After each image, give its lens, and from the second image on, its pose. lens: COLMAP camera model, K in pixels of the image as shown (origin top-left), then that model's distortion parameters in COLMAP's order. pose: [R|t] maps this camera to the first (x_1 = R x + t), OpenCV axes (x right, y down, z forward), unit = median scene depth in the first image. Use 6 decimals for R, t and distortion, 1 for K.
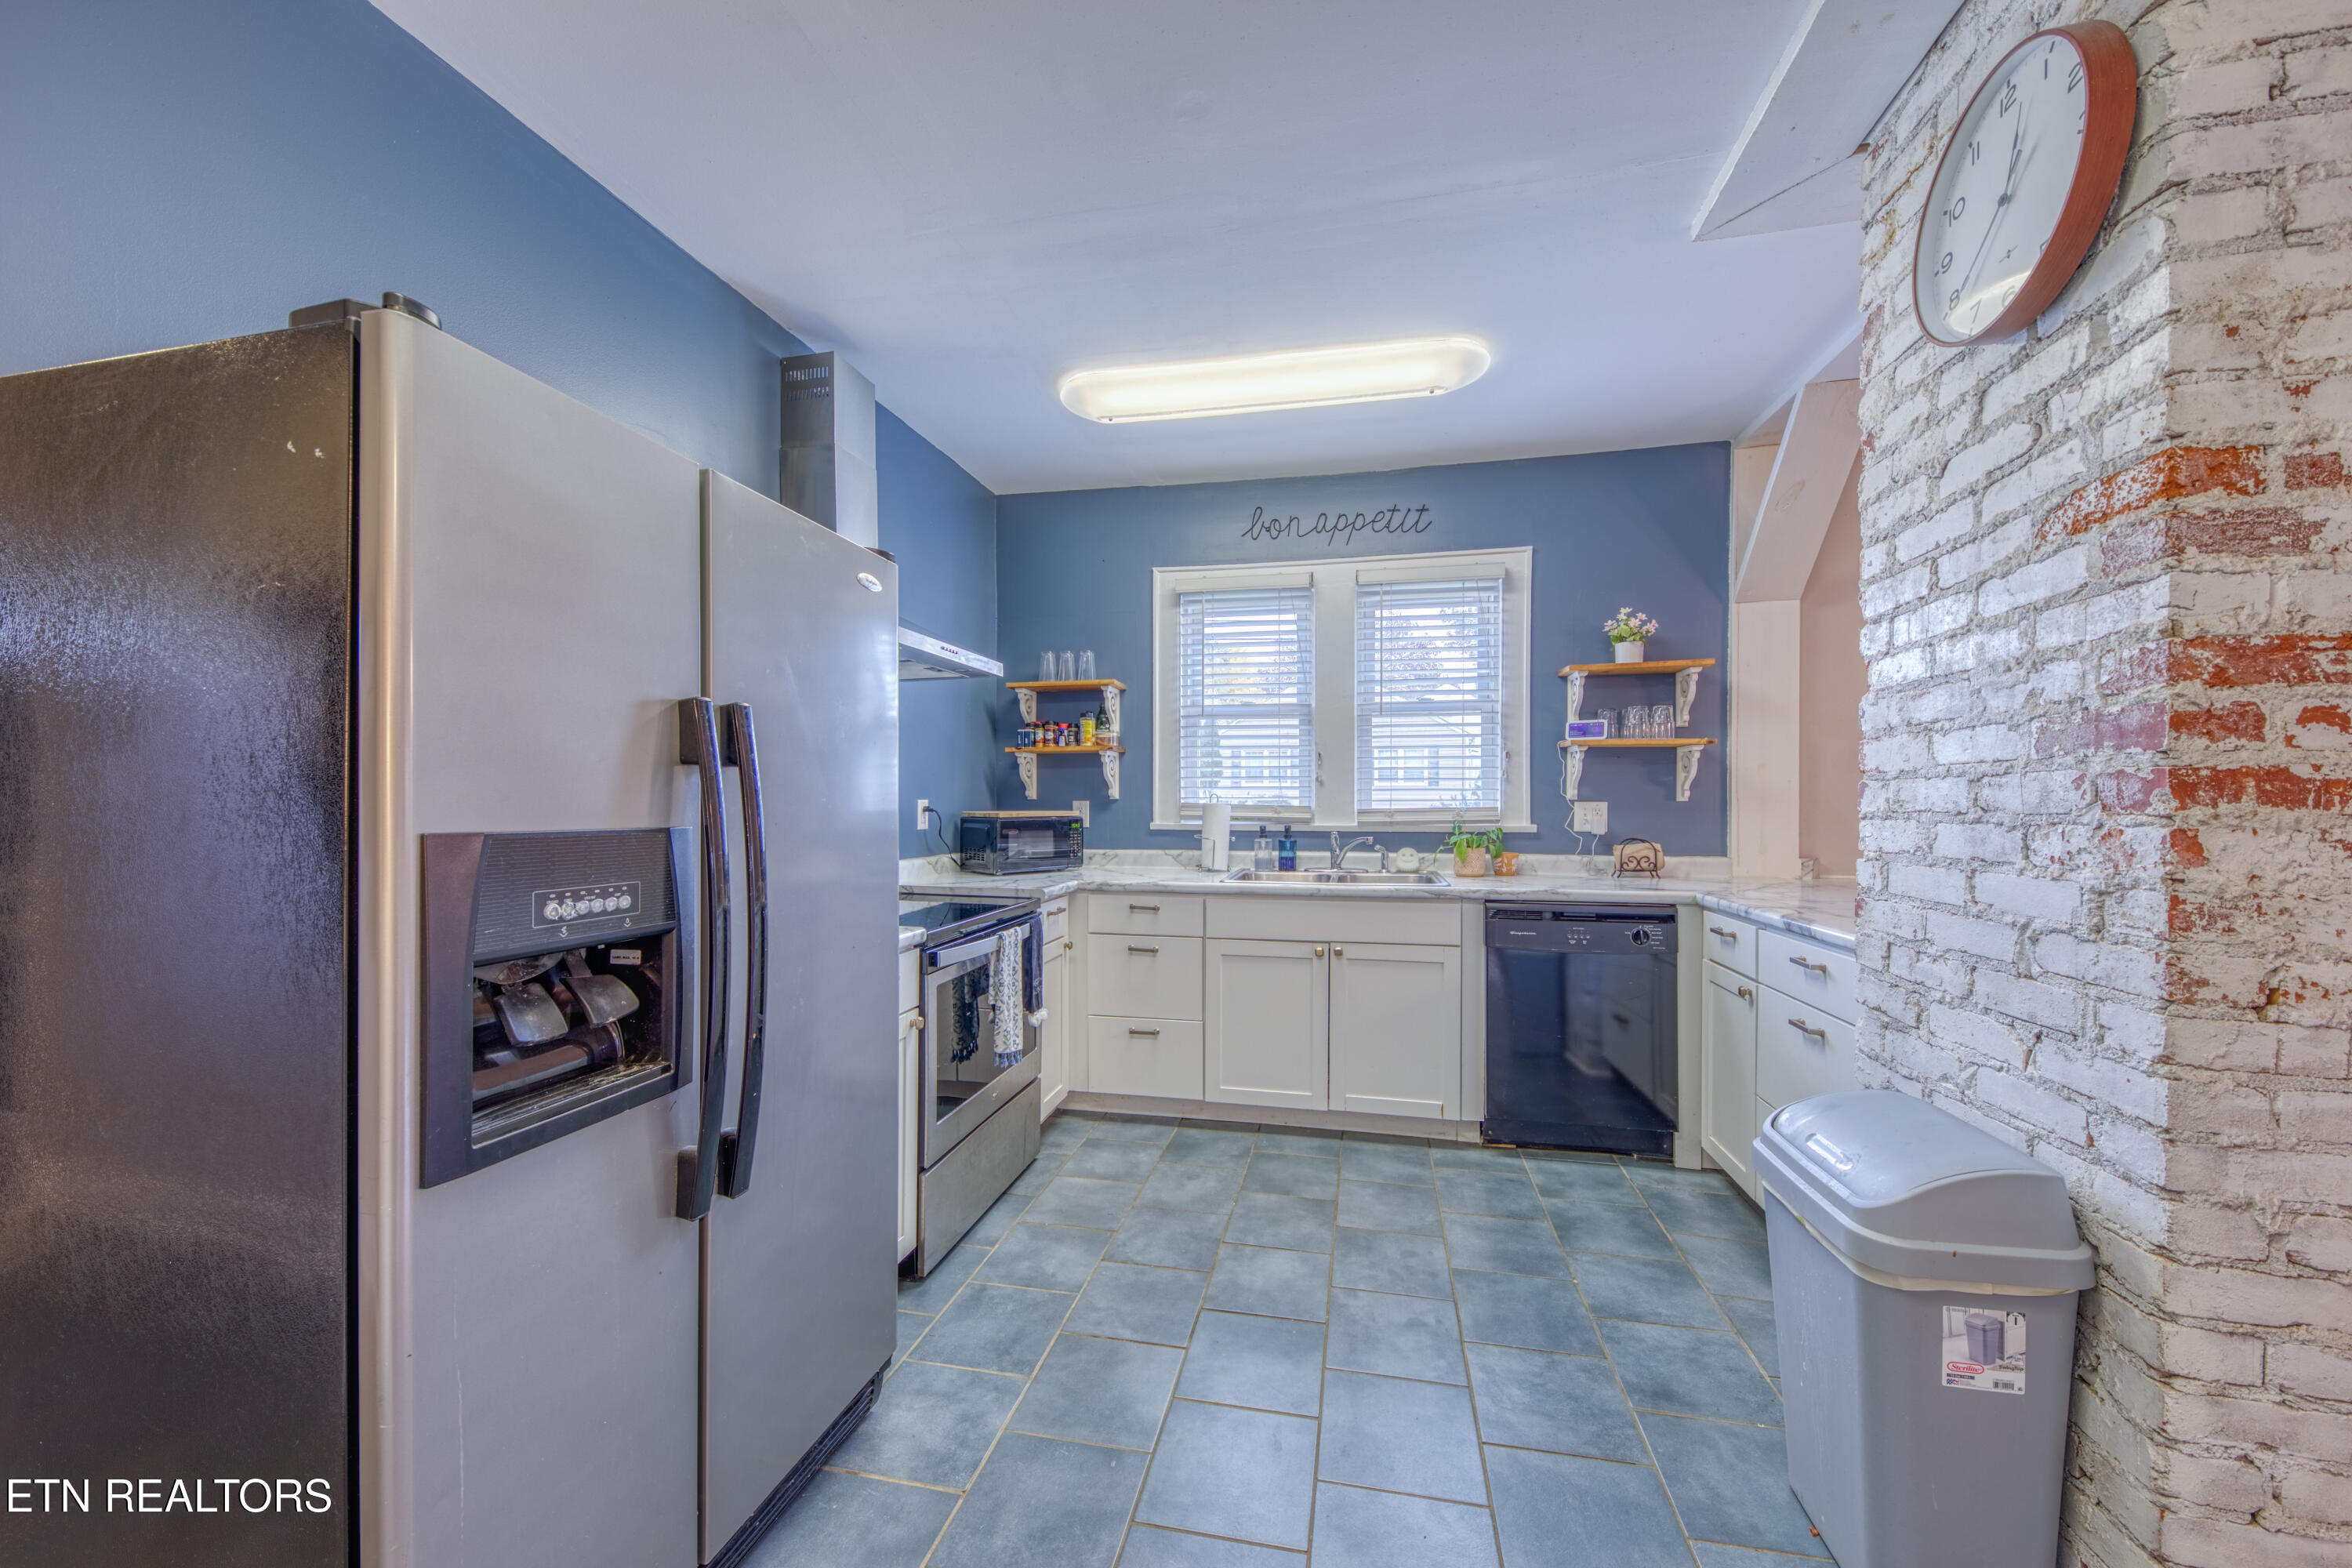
lens RADIAL K [[841.9, 0, 1177.3], [0, 841.9, 797.5], [0, 0, 1]] dist [0.002051, -0.000609]
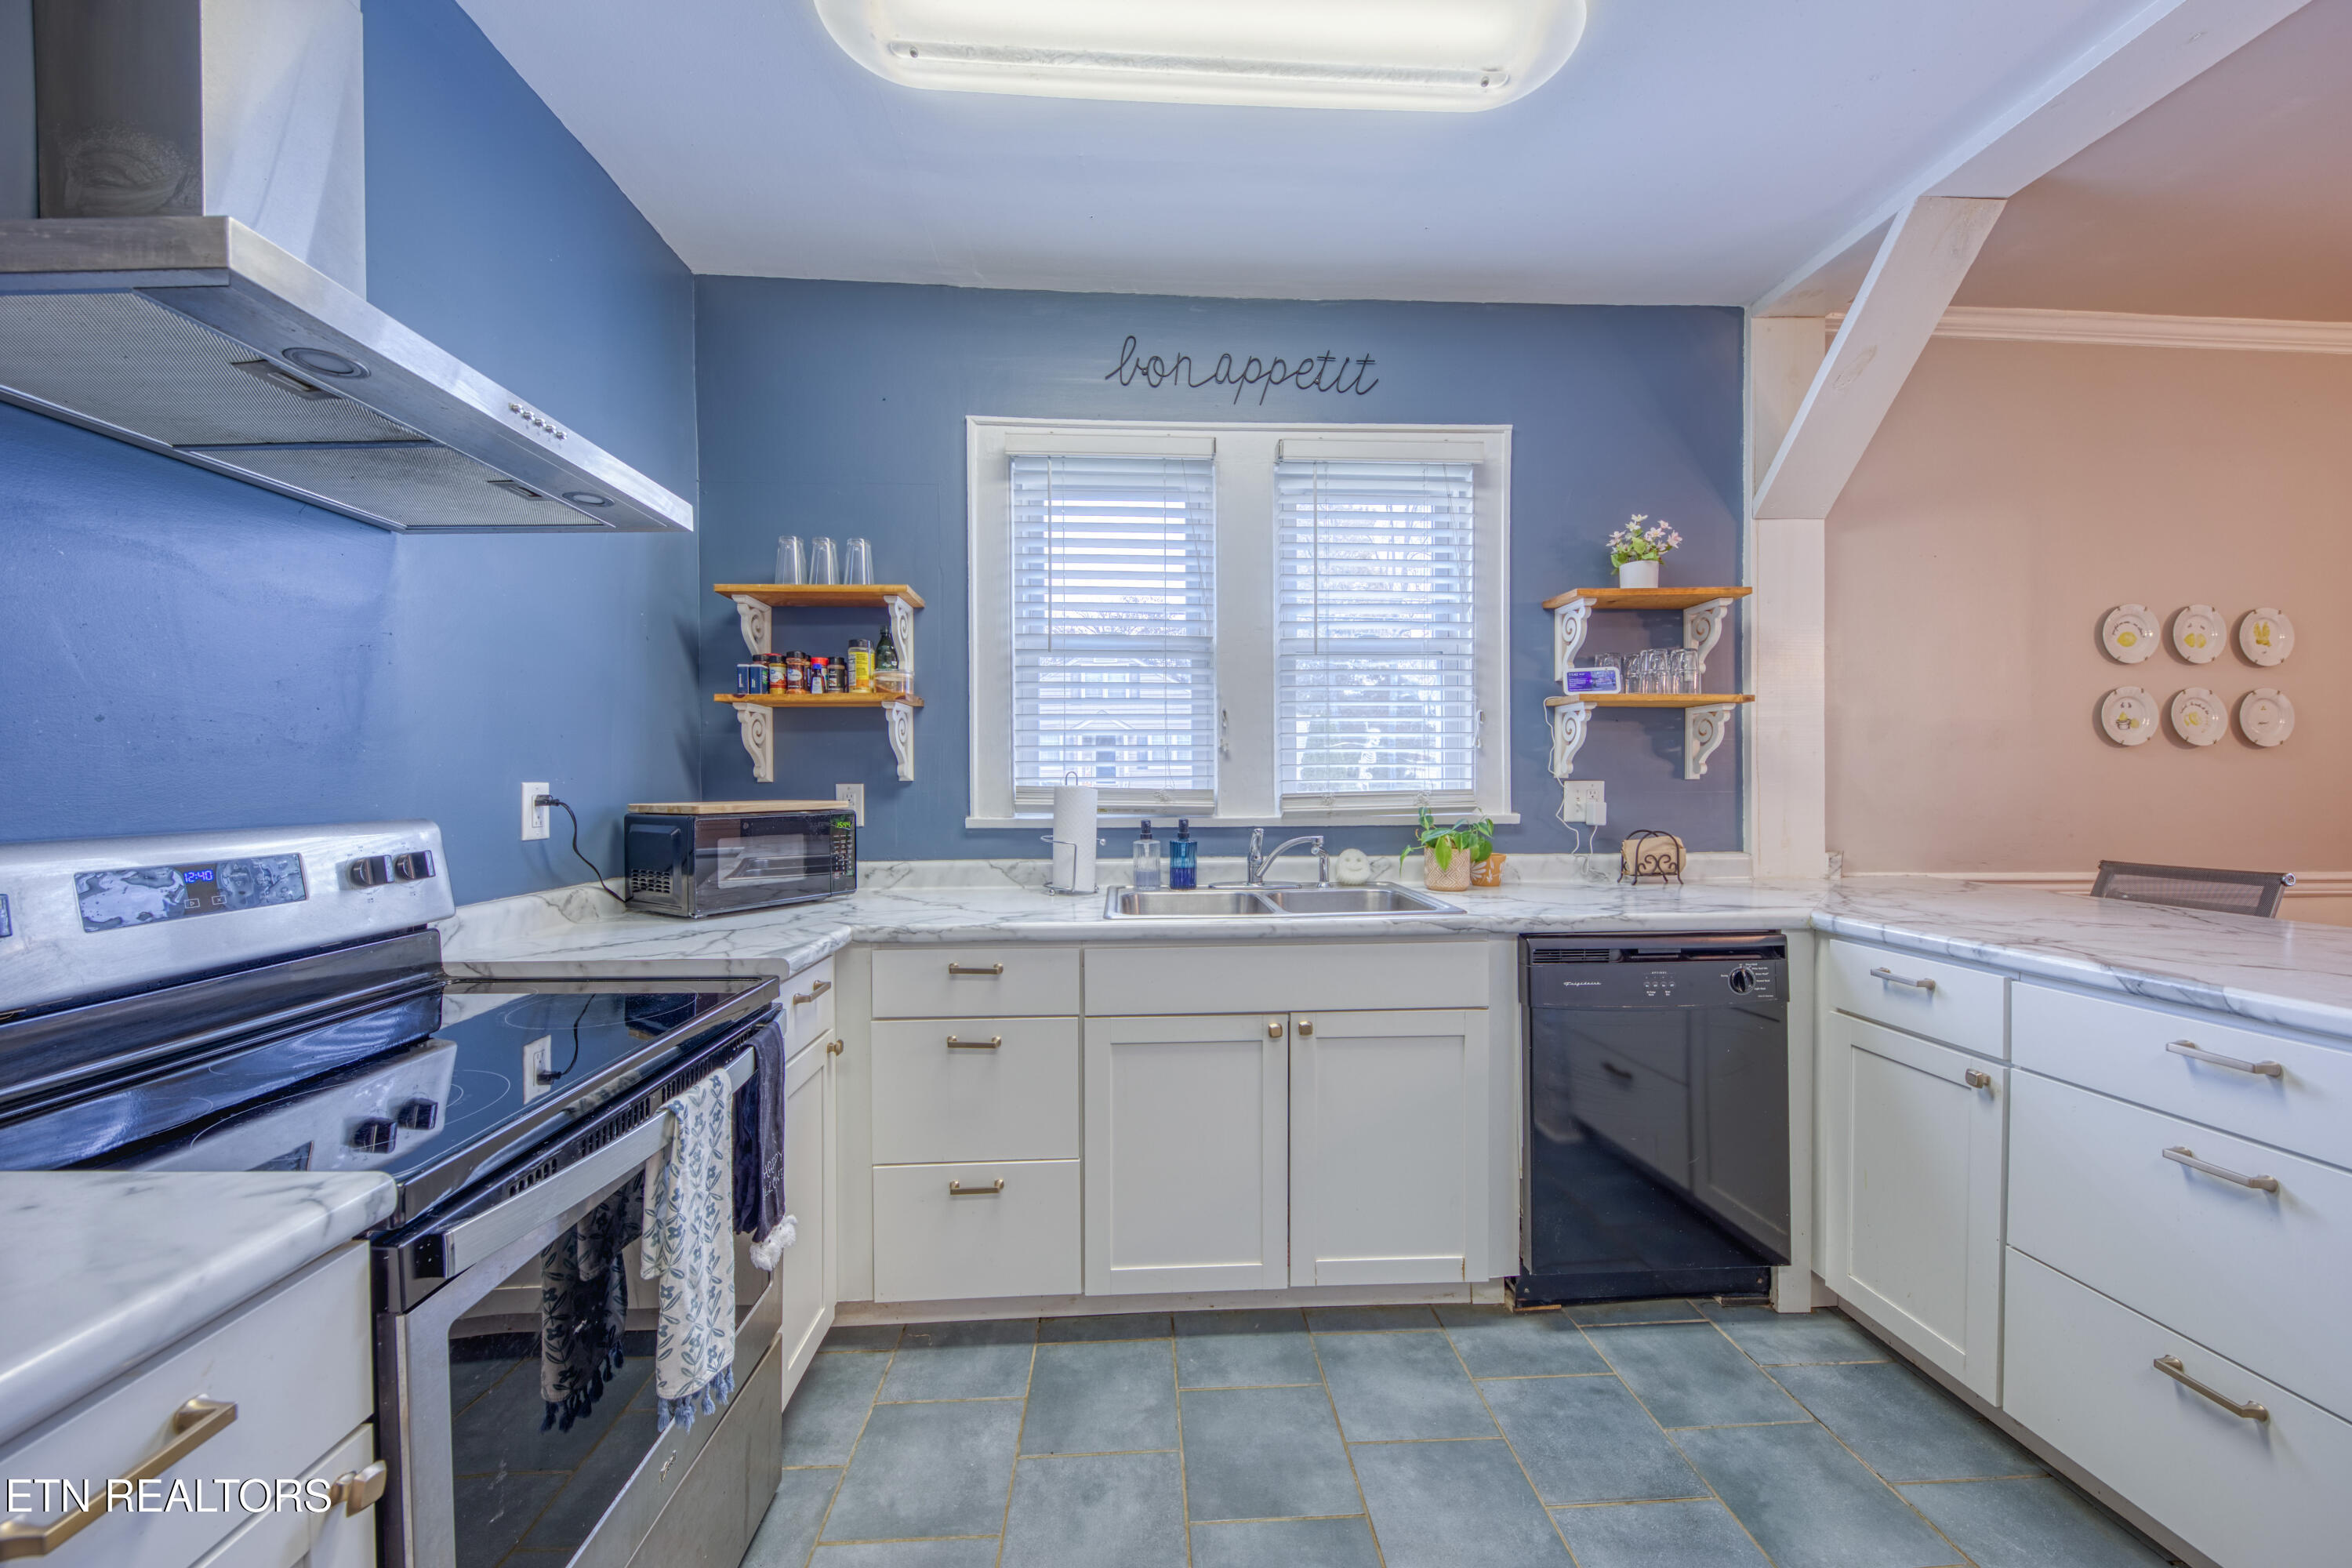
lens RADIAL K [[841.9, 0, 1141.5], [0, 841.9, 787.3], [0, 0, 1]] dist [0.002051, -0.000609]
pose [[0.971240, -0.006633, 0.238010, -0.060538], [0.005046, 0.999961, 0.007276, 0.003719], [-0.238049, -0.005866, 0.971235, 0.393272]]
